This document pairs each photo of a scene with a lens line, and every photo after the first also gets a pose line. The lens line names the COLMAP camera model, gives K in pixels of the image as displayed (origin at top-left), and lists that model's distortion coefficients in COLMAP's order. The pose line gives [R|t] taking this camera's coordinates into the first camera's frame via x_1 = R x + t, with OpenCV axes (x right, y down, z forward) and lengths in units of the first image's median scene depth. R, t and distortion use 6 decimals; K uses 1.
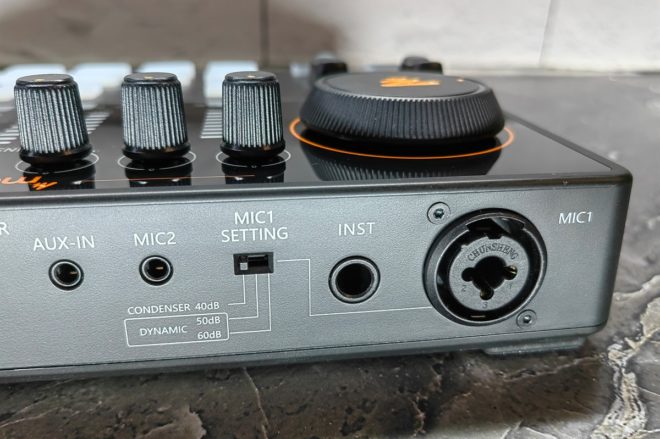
lens RADIAL K [[635.2, 0, 329.5], [0, 635.2, 245.3], [0, 0, 1]] dist [-0.013748, -0.030336]
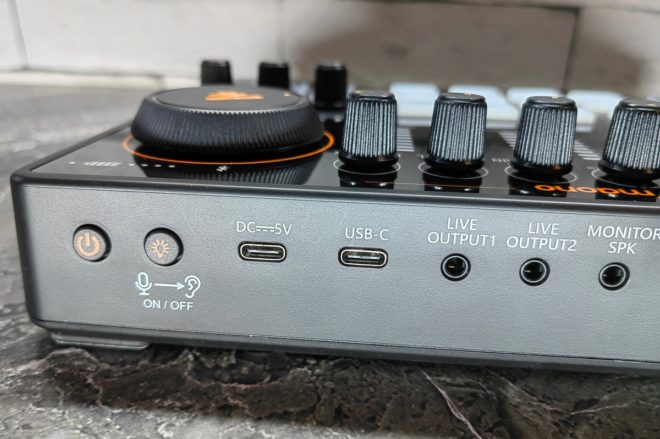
lens RADIAL K [[564.3, 0, 341.2], [0, 564.3, 220.9], [0, 0, 1]] dist [0.010520, -0.010333]
pose [[0.971170, 0.096728, -0.217884, -0.538169], [-0.106141, 0.993839, -0.031894, 0.024811], [0.213456, 0.054101, 0.975453, -0.056569]]
